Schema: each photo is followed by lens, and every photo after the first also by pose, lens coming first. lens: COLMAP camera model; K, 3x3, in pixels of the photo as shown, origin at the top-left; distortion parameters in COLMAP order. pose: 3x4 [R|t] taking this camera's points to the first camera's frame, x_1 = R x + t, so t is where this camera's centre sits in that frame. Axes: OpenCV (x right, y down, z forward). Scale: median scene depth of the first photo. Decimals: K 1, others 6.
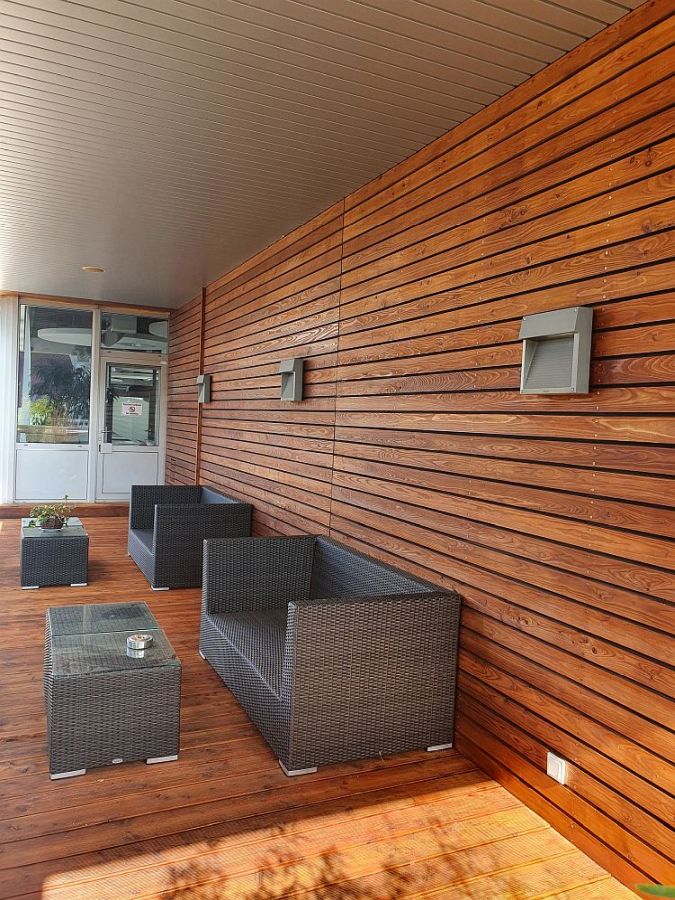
lens RADIAL K [[695.3, 0, 334.1], [0, 695.3, 445.2], [0, 0, 1]] dist [0.004866, 0.004644]
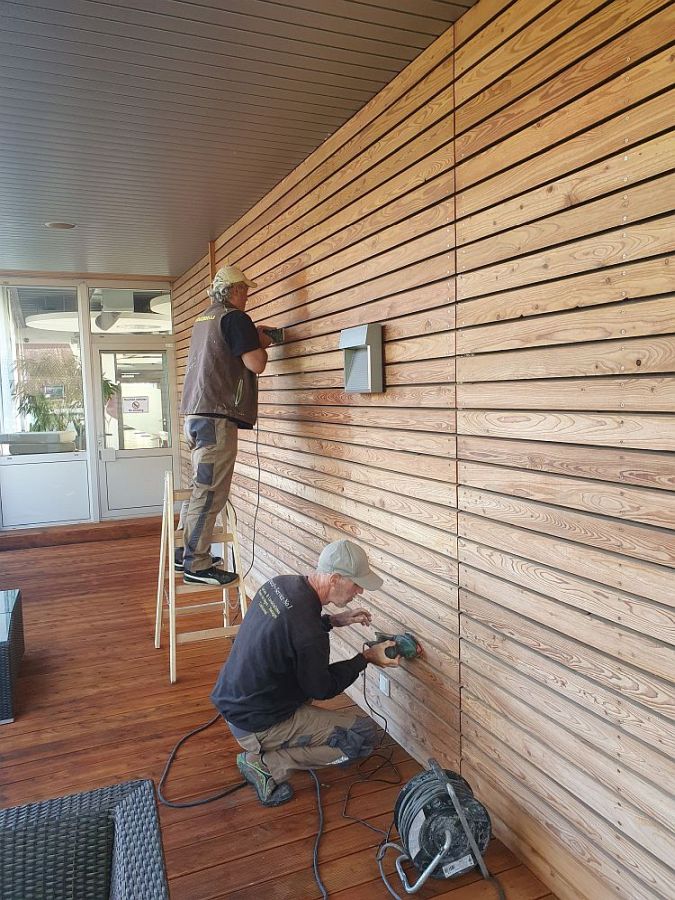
lens RADIAL K [[695.3, 0, 334.1], [0, 695.3, 445.2], [0, 0, 1]] dist [0.004866, 0.004644]
pose [[0.997287, -0.067738, -0.028822, -0.074317], [0.068872, 0.996809, 0.040362, -0.043004], [0.025996, -0.042237, 0.998769, 0.366523]]
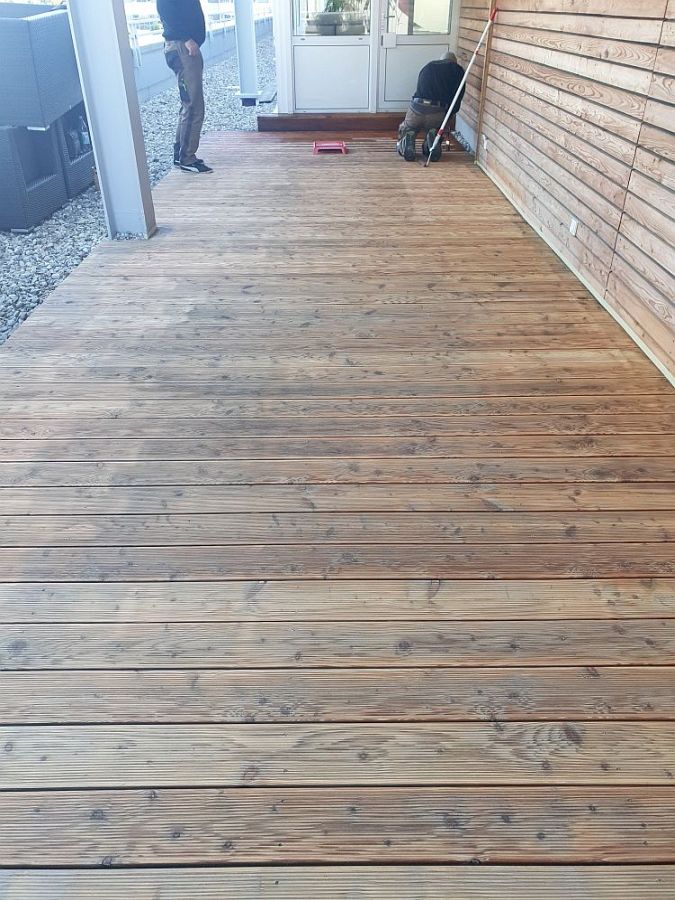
lens RADIAL K [[695.3, 0, 334.1], [0, 695.3, 445.2], [0, 0, 1]] dist [0.004866, 0.004644]
pose [[0.910282, 0.183285, -0.371204, 0.025220], [0.025294, 0.870356, 0.491773, 0.025591], [0.413215, -0.457041, 0.787634, 0.166100]]
